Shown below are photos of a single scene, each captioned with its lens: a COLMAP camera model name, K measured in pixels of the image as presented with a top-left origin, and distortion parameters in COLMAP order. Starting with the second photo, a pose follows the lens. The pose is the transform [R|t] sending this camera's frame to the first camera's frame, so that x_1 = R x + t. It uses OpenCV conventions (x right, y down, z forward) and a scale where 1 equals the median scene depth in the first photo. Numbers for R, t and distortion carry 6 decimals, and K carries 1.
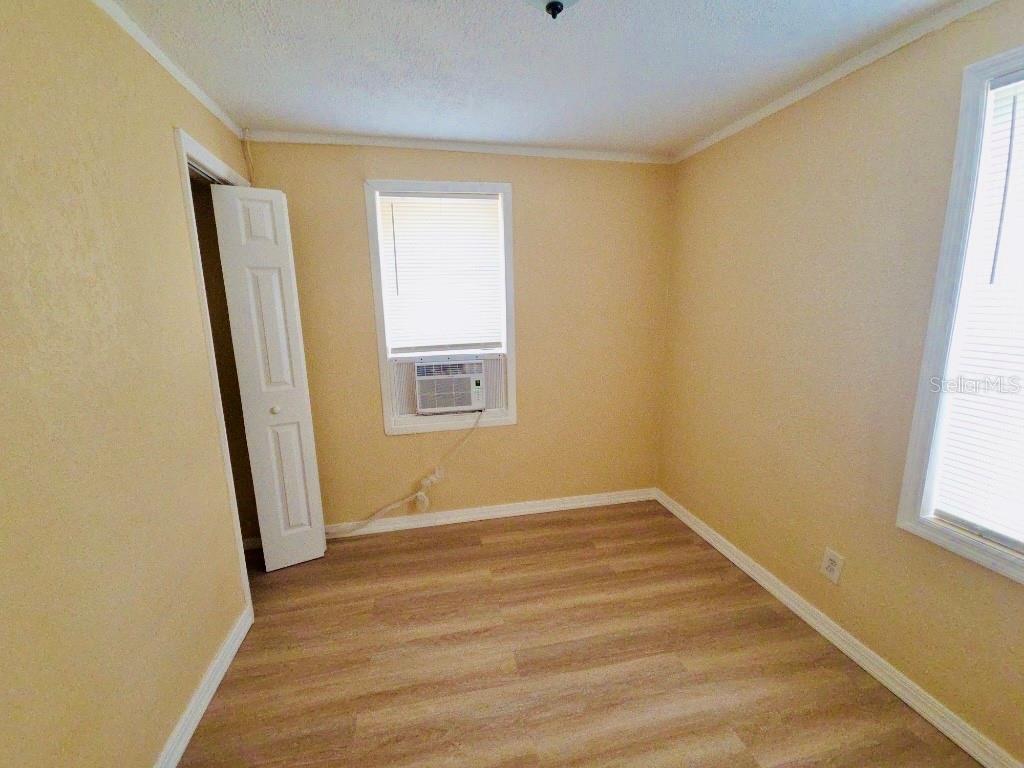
lens RADIAL K [[429.4, 0, 512.0], [0, 429.4, 384.0], [0, 0, 1]] dist [0.012569, -0.005216]
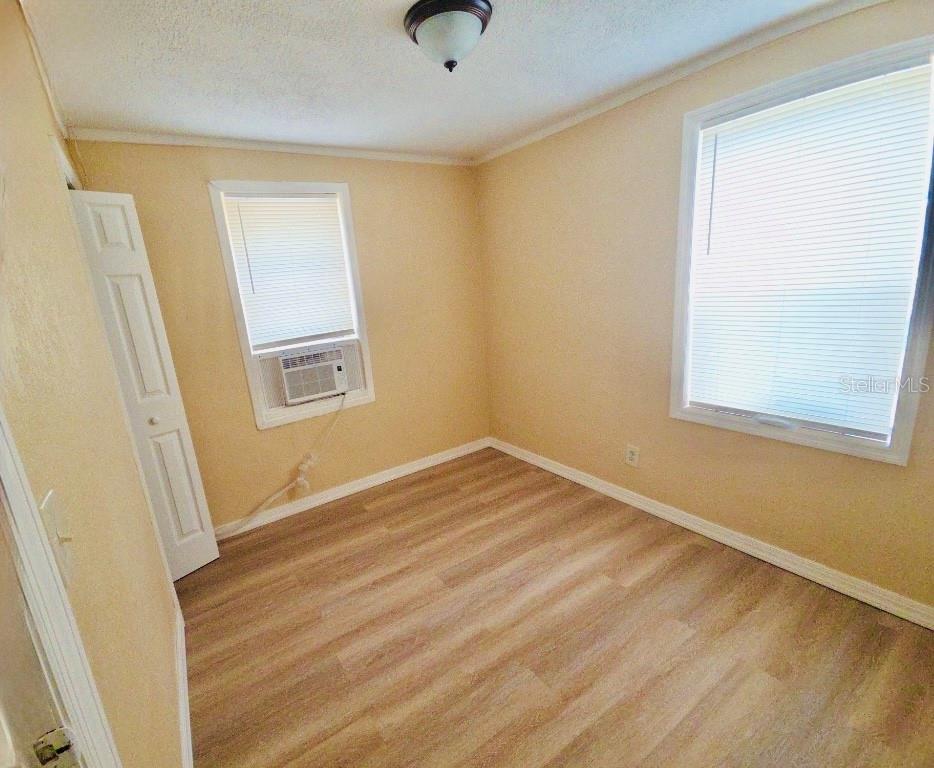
lens RADIAL K [[429.2, 0, 421.4], [0, 429.2, 384.9], [0, 0, 1]] dist [0.000726, -0.000004]
pose [[0.940467, -0.145382, 0.307224, -0.237962], [0.135839, 0.989347, 0.052341, 0.010848], [-0.311560, -0.007492, 0.950197, -0.102122]]
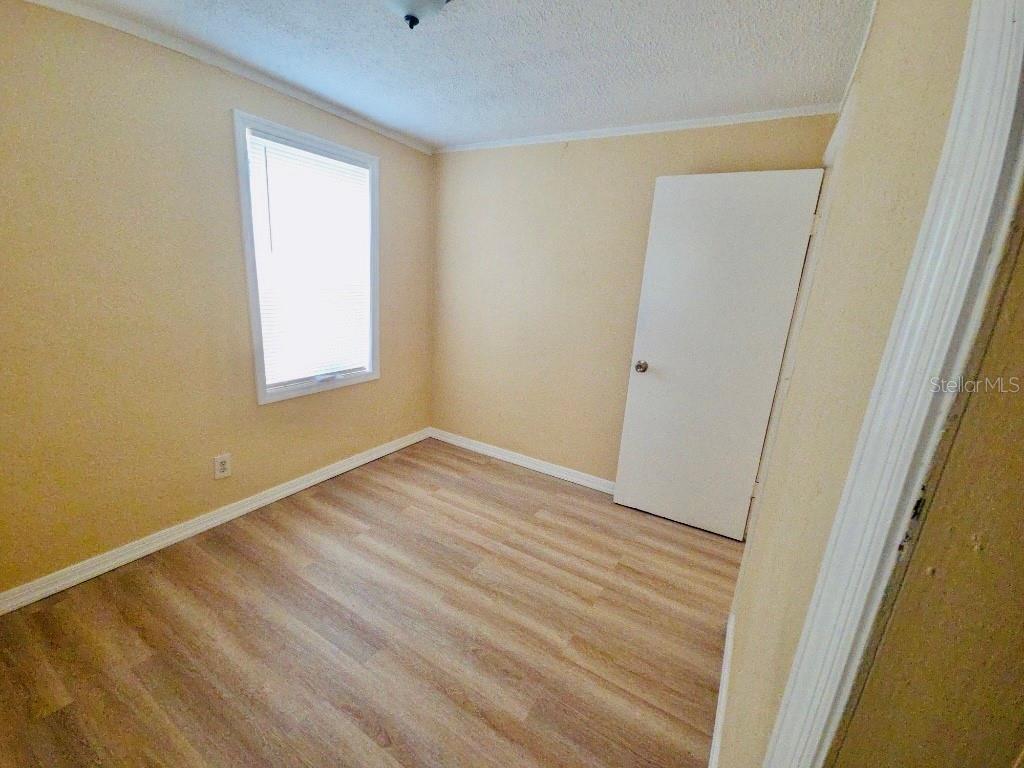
lens RADIAL K [[429.4, 0, 512.0], [0, 429.4, 384.0], [0, 0, 1]] dist [0.012569, -0.005216]
pose [[-0.725324, -0.201278, 0.658326, -0.490381], [0.075247, 0.927391, 0.366448, -0.153092], [-0.684283, 0.315330, -0.657513, 0.853869]]
